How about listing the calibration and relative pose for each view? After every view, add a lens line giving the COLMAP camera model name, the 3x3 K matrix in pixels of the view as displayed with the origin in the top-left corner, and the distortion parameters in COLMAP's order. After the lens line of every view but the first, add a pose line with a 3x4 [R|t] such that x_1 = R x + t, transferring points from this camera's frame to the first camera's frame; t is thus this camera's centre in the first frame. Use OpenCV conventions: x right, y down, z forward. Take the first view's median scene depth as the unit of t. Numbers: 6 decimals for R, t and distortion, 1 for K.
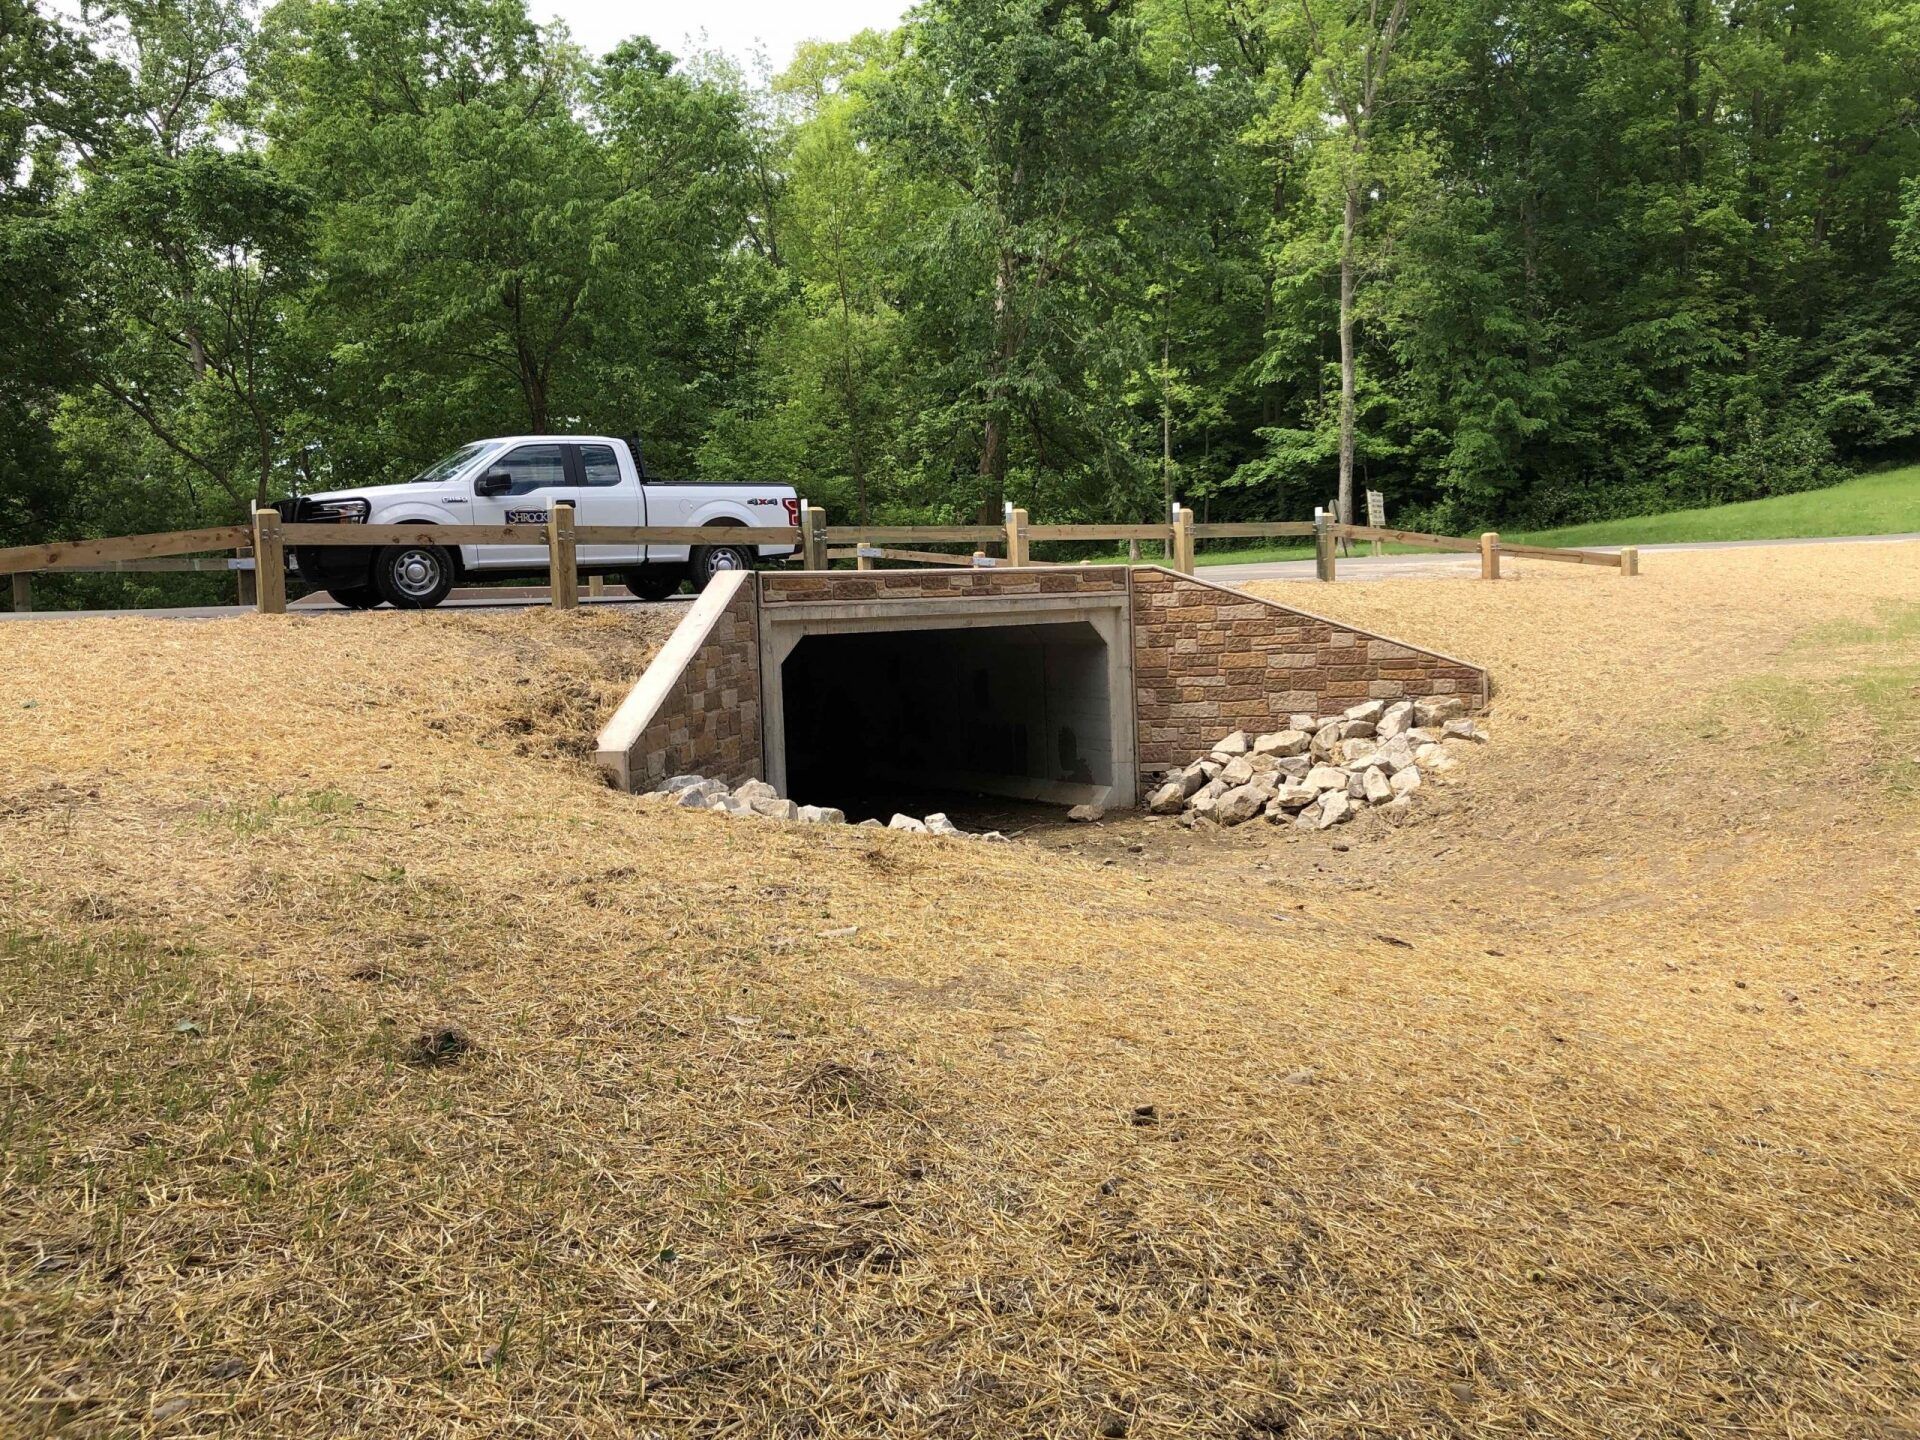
lens RADIAL K [[1648.7, 0, 961.9], [0, 1648.7, 675.5], [0, 0, 1]] dist [0.068659, -0.134570]
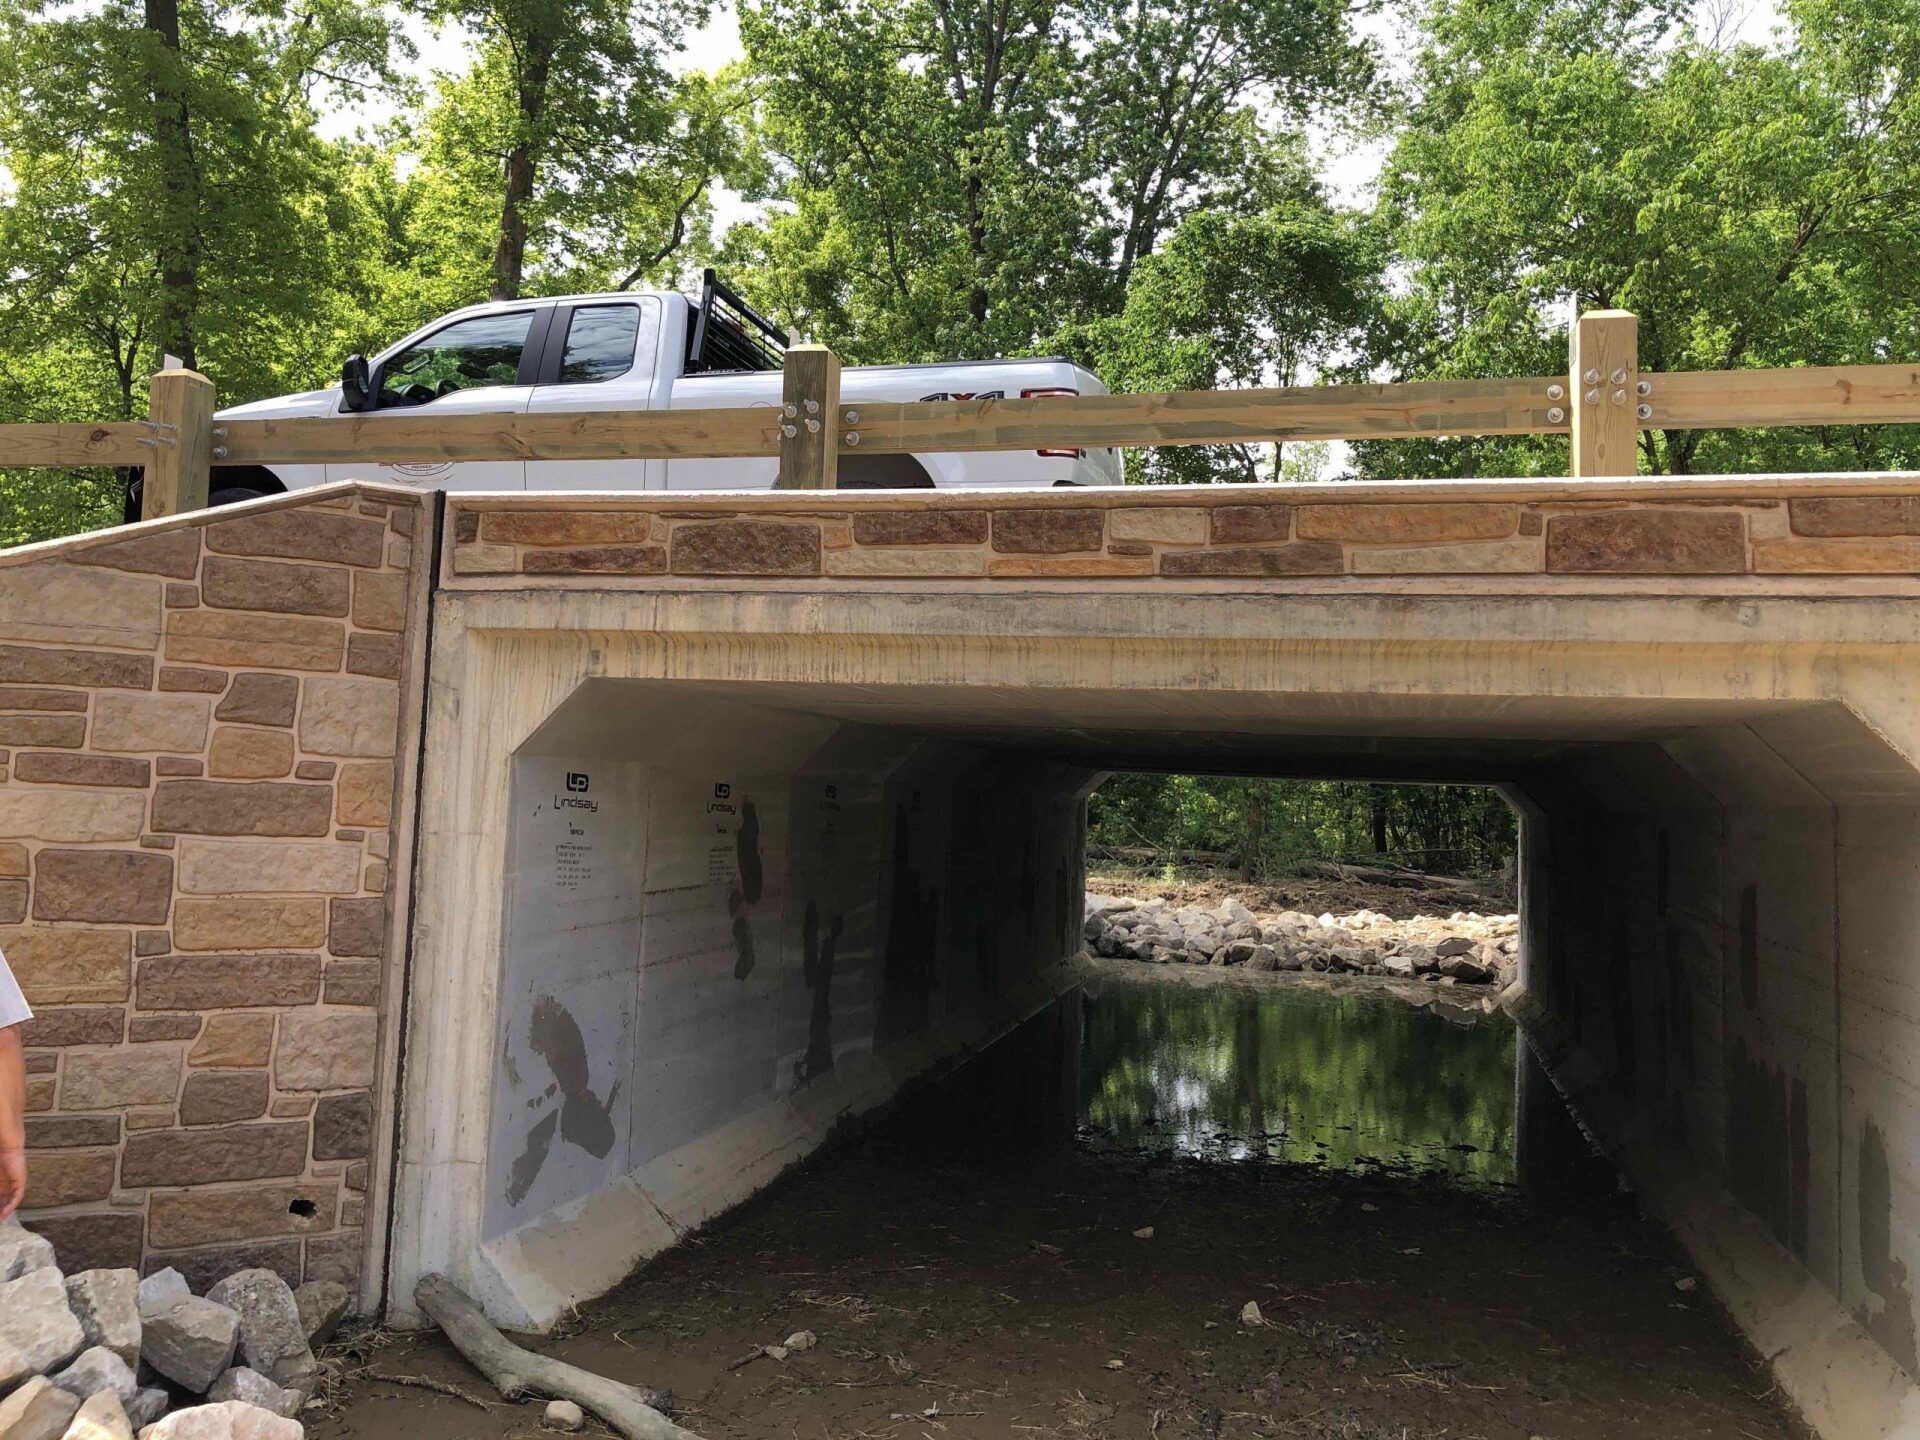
lens RADIAL K [[1648.7, 0, 961.9], [0, 1648.7, 675.5], [0, 0, 1]] dist [0.068659, -0.134570]
pose [[0.592551, -0.003773, -0.805524, 0.198495], [-0.096601, 0.992440, -0.075709, -0.005735], [0.799719, 0.122676, 0.587707, 0.751880]]
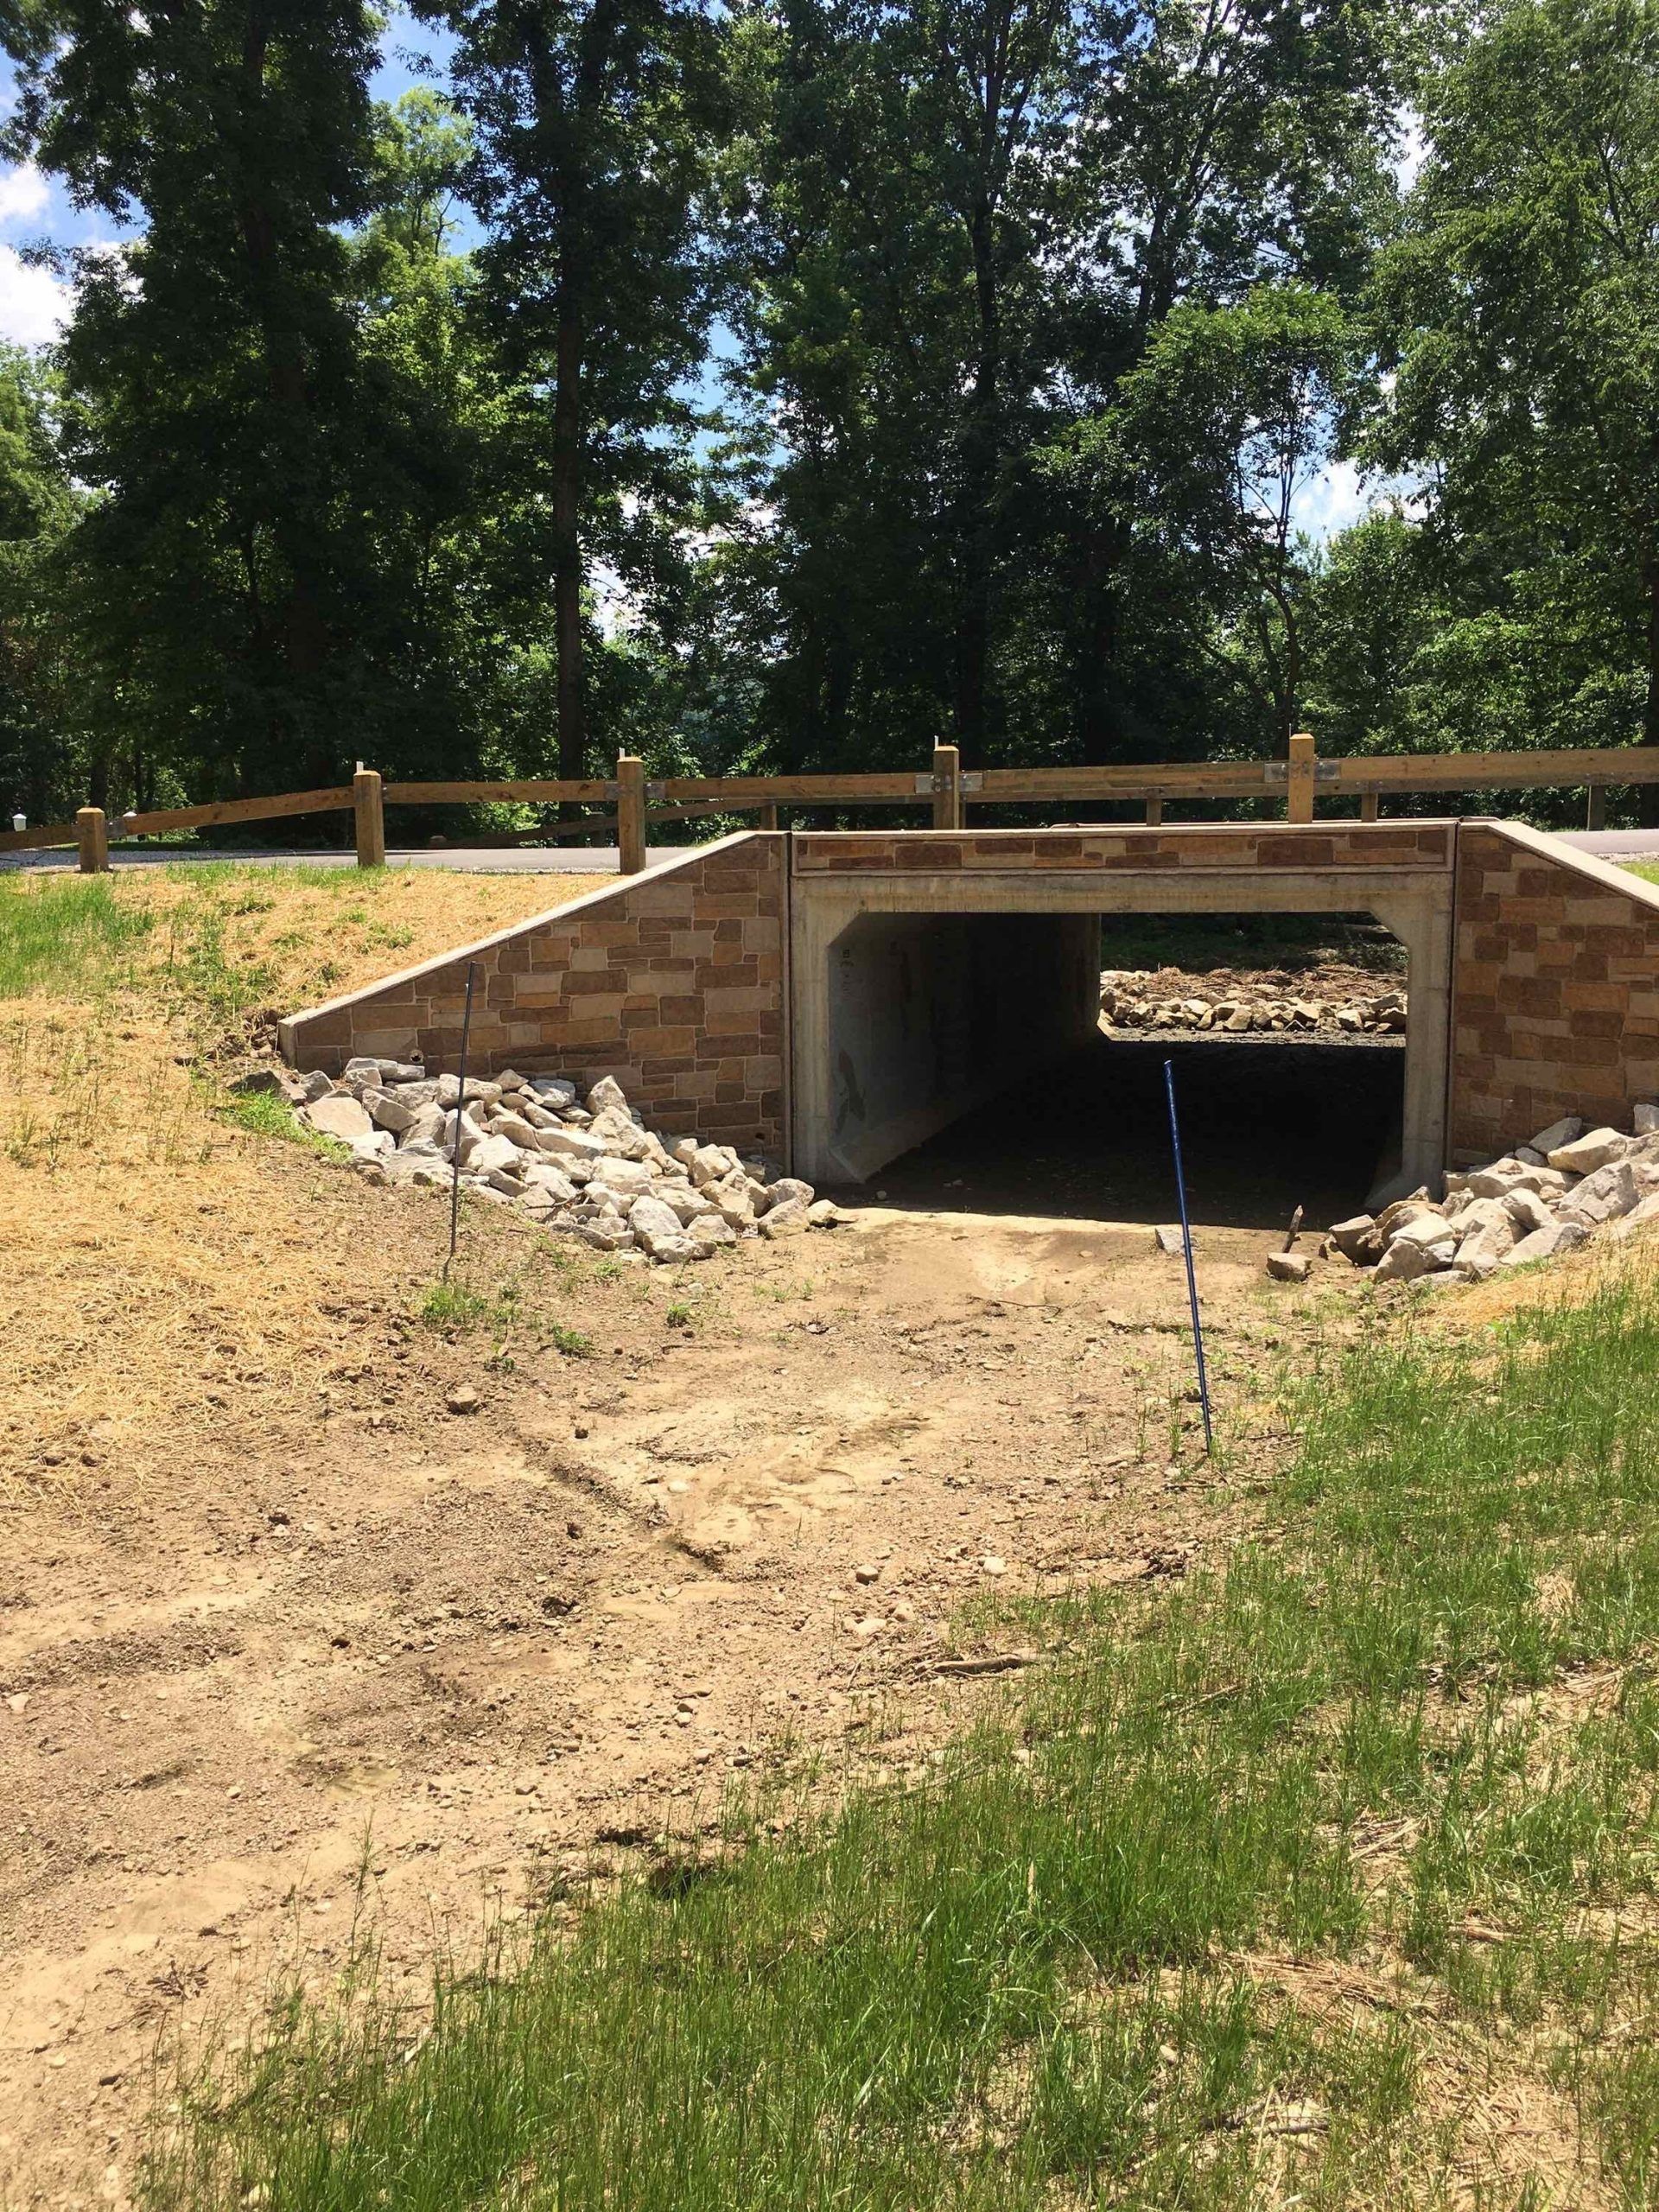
lens RADIAL K [[1899.5, 0, 829.5], [0, 1899.5, 1106.0], [0, 0, 1]] dist [0.068659, -0.134570]
pose [[0.543252, 0.139717, -0.827863, 0.582379], [-0.049196, 0.989659, 0.134740, -0.048029], [0.838127, -0.032470, 0.544507, 0.425726]]
